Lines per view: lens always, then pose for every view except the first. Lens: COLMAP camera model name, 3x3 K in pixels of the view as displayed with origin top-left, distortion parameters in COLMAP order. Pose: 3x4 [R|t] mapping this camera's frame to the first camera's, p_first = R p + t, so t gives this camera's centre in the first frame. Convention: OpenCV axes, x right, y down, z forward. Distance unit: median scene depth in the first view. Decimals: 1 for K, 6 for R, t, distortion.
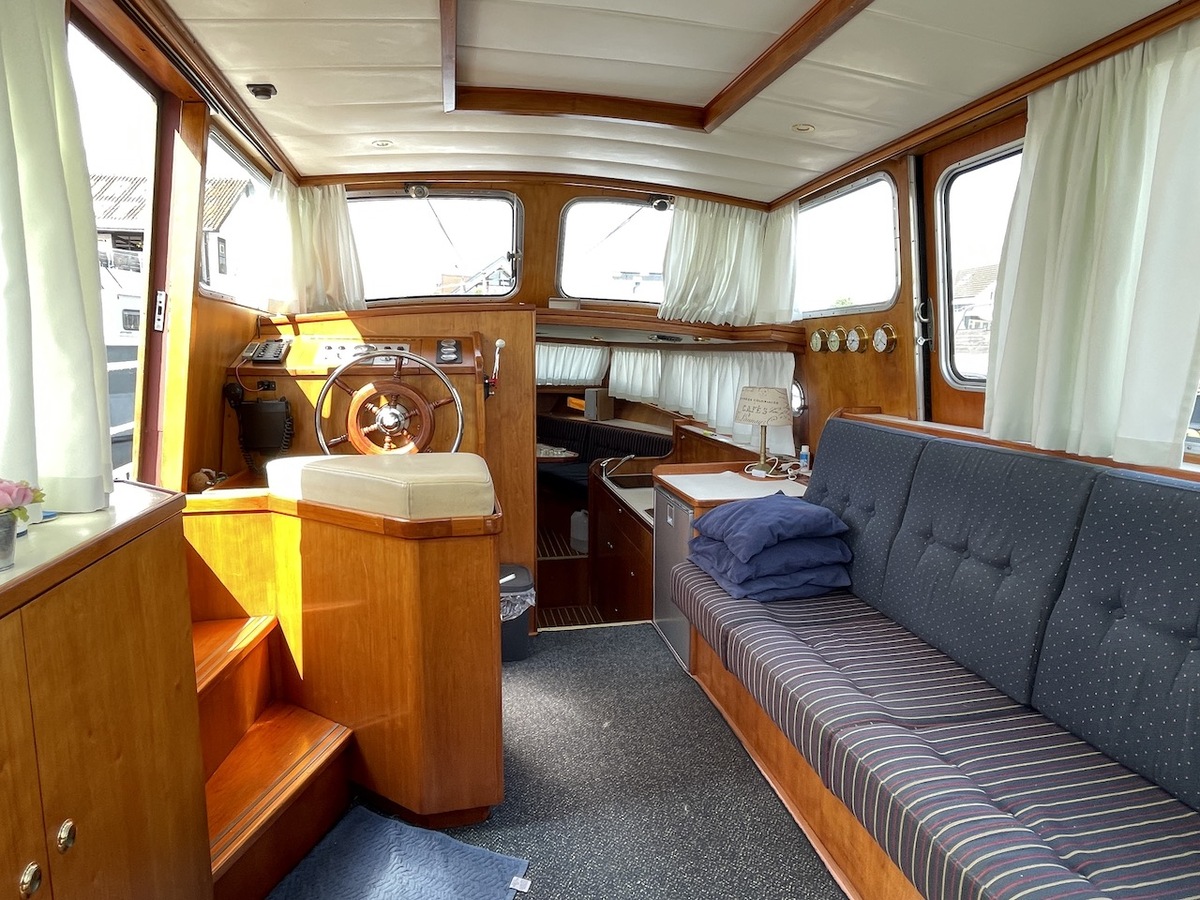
lens RADIAL K [[677.4, 0, 606.5], [0, 677.4, 452.6], [0, 0, 1]] dist [-0.010467, 0.003298]
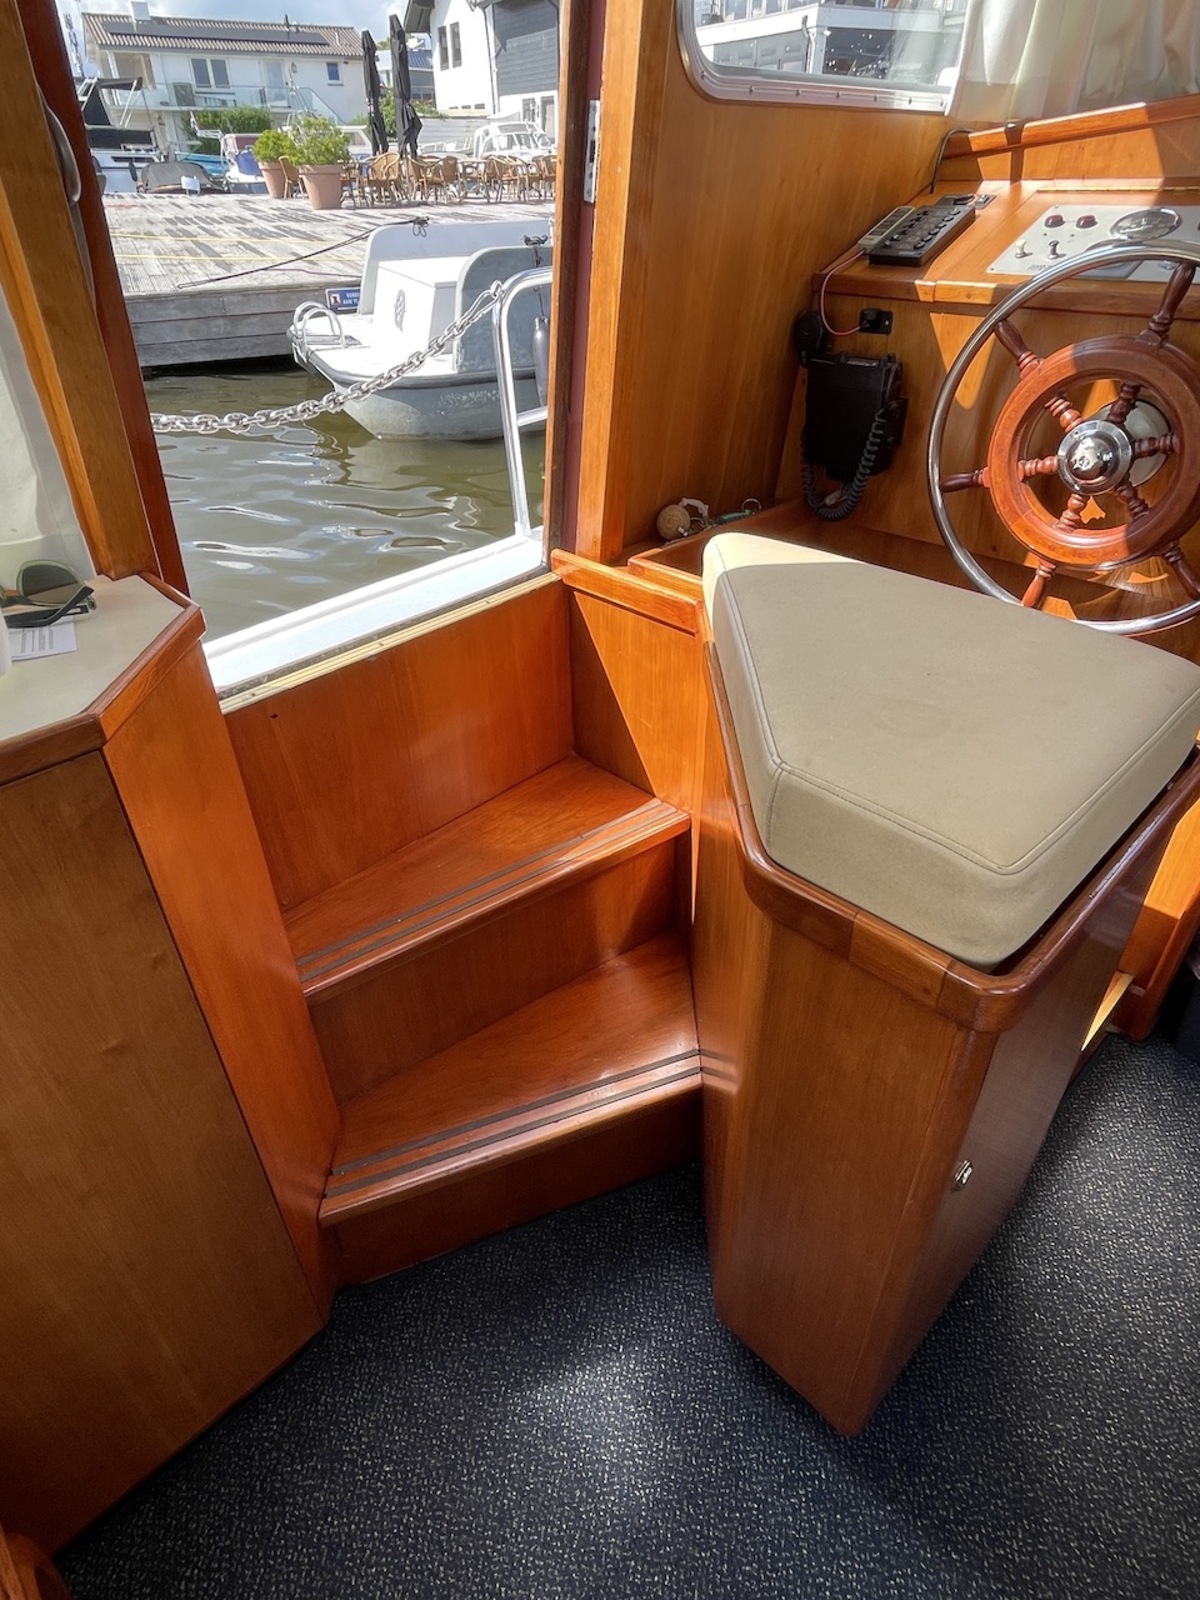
lens RADIAL K [[903.2, 0, 593.1], [0, 903.2, 801.3], [0, 0, 1]] dist [-0.010467, 0.003298]
pose [[0.513532, 0.473578, -0.715548, -0.009096], [-0.100624, 0.861386, 0.497885, -0.103695], [0.852150, -0.183679, 0.490003, 0.478008]]
